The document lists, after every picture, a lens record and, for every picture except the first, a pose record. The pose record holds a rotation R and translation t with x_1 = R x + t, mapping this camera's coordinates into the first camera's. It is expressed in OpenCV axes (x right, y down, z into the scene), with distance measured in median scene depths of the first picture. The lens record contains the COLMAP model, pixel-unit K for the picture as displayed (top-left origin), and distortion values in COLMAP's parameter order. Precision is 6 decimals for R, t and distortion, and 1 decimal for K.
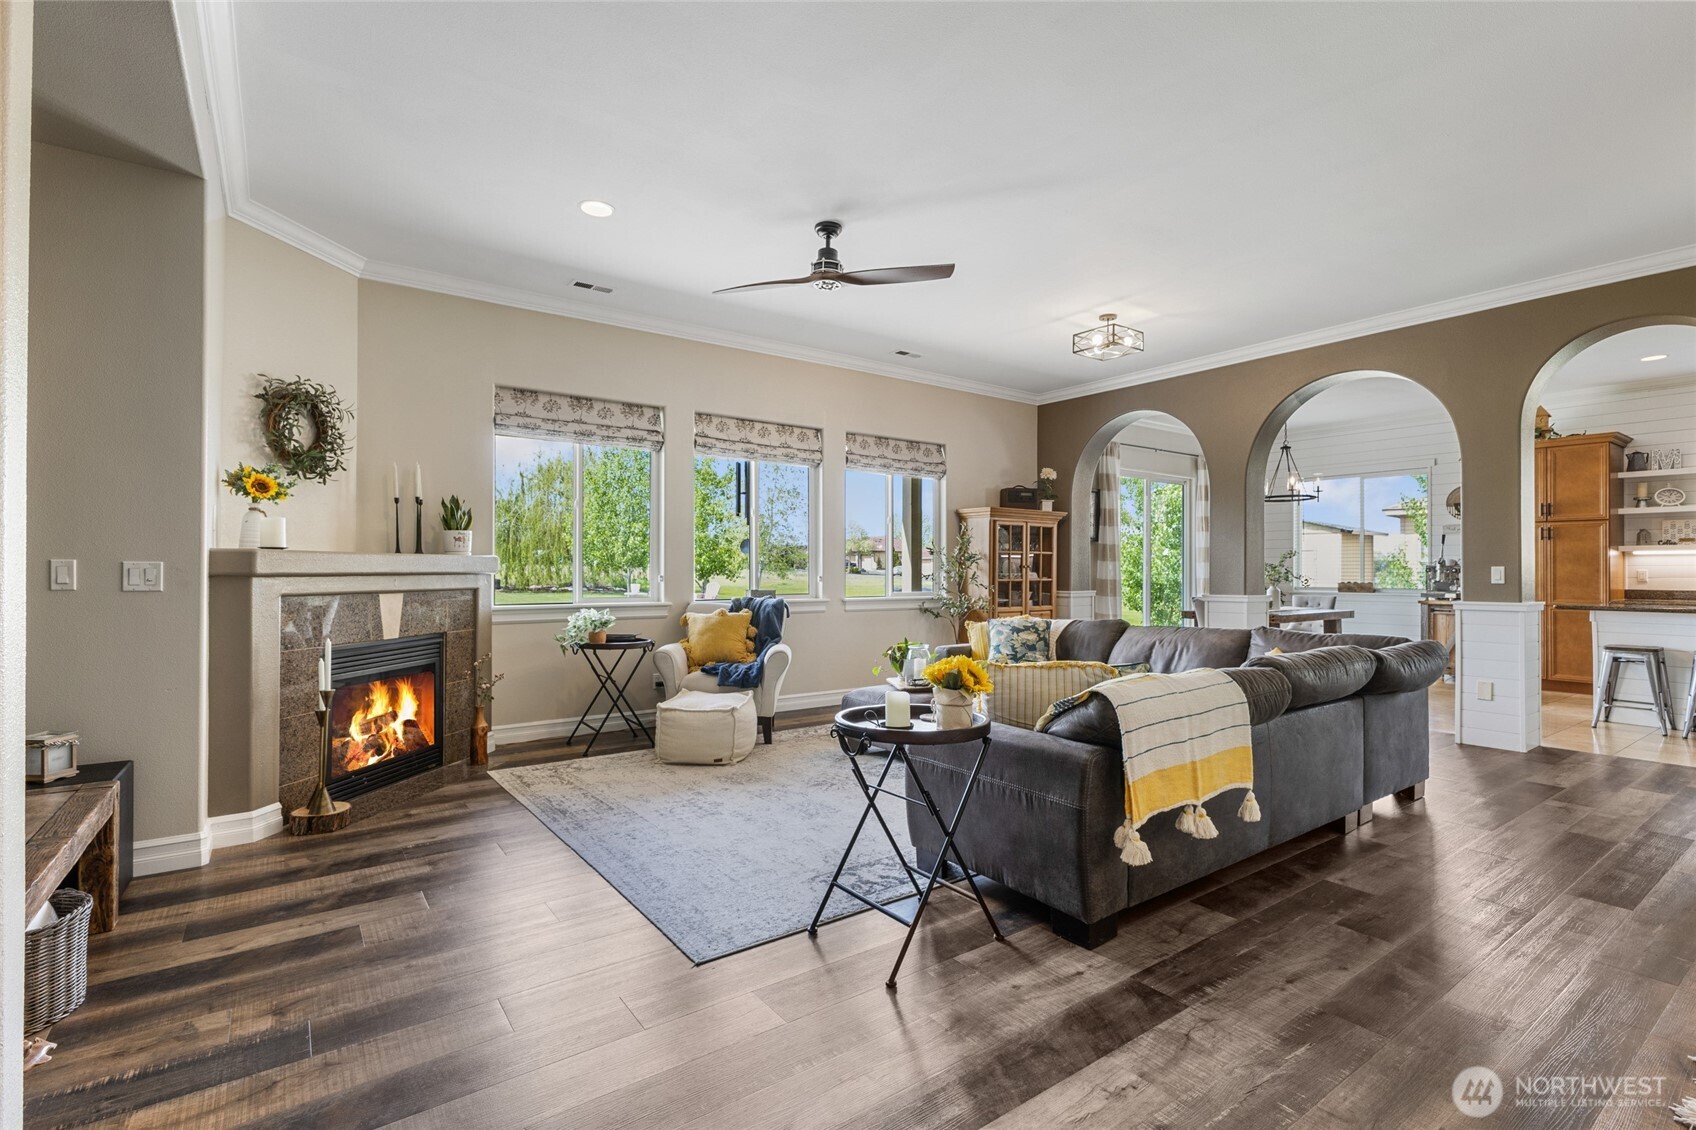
lens RADIAL K [[783.4, 0, 848.0], [0, 783.4, 565.0], [0, 0, 1]] dist [0.003006, 0.000031]
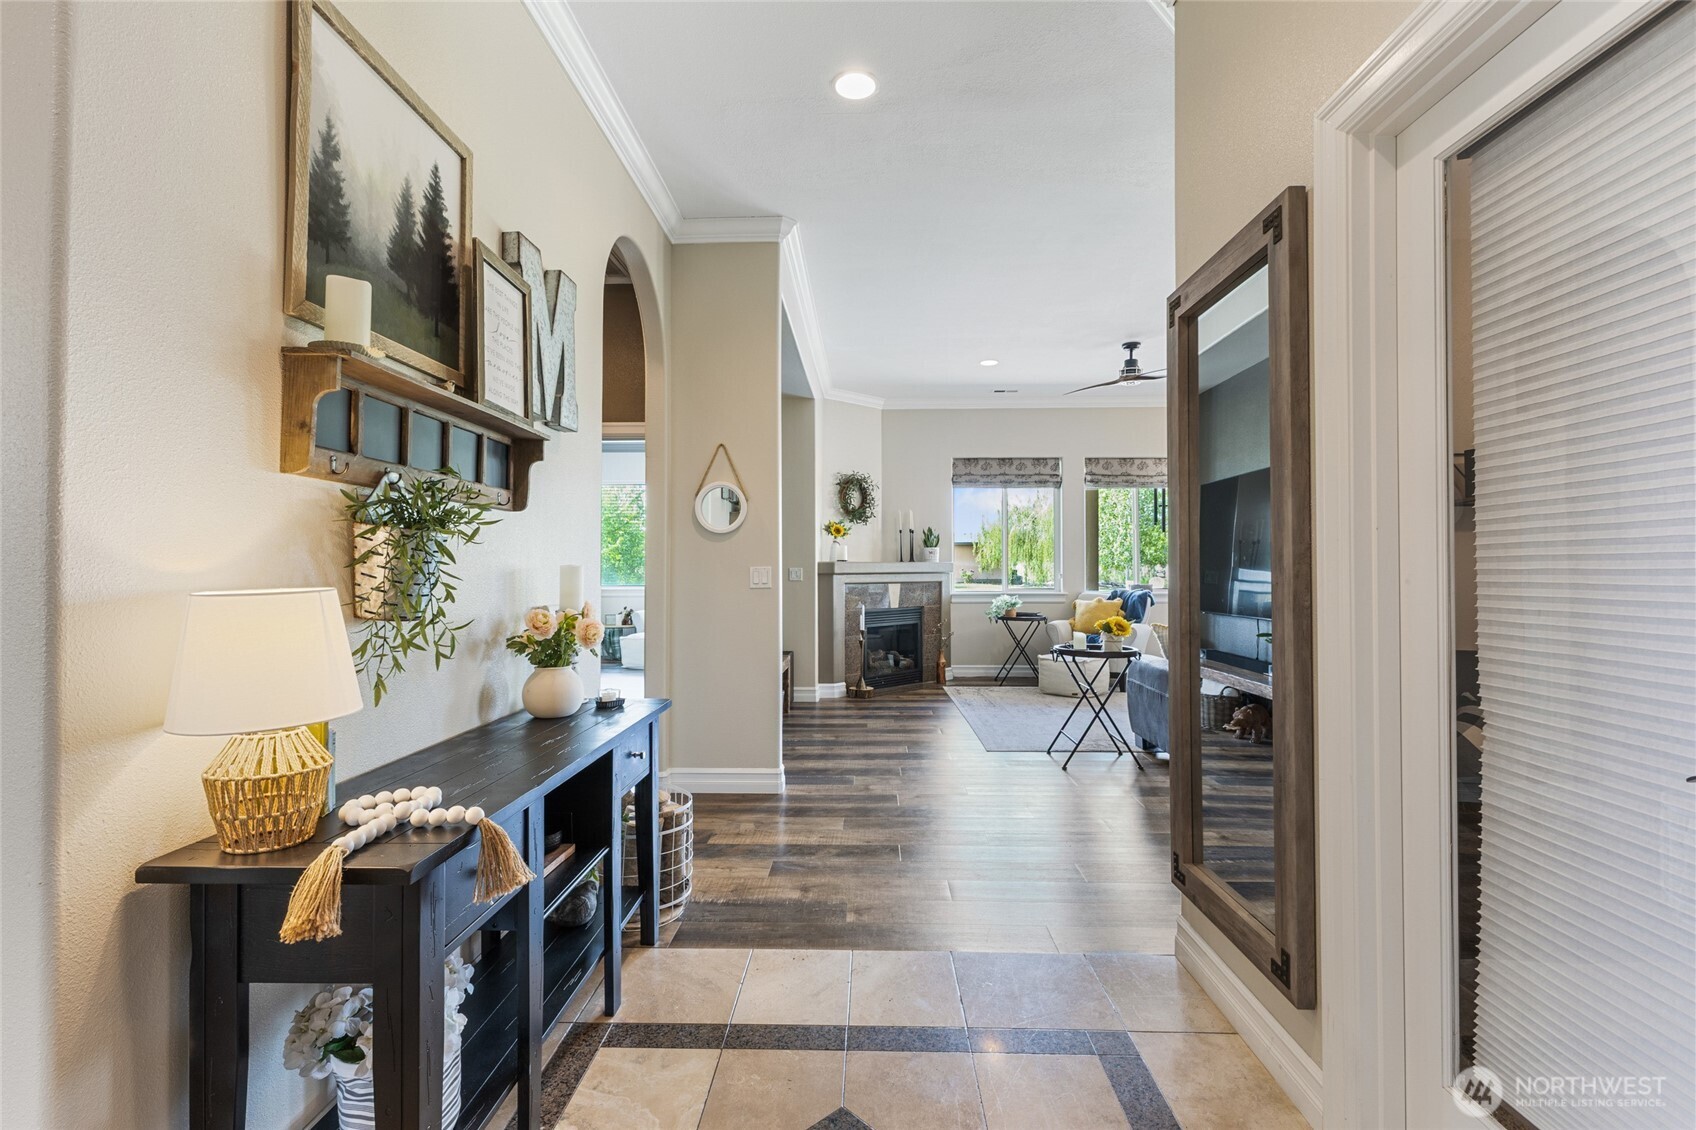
lens RADIAL K [[775.0, 0, 848.0], [0, 775.0, 565.0], [0, 0, 1]] dist [-0.003552, -0.000393]
pose [[0.792987, -0.005668, -0.609212, 0.411108], [0.007342, 0.999973, 0.000253, -0.007977], [0.609195, -0.004674, 0.793007, -0.478967]]
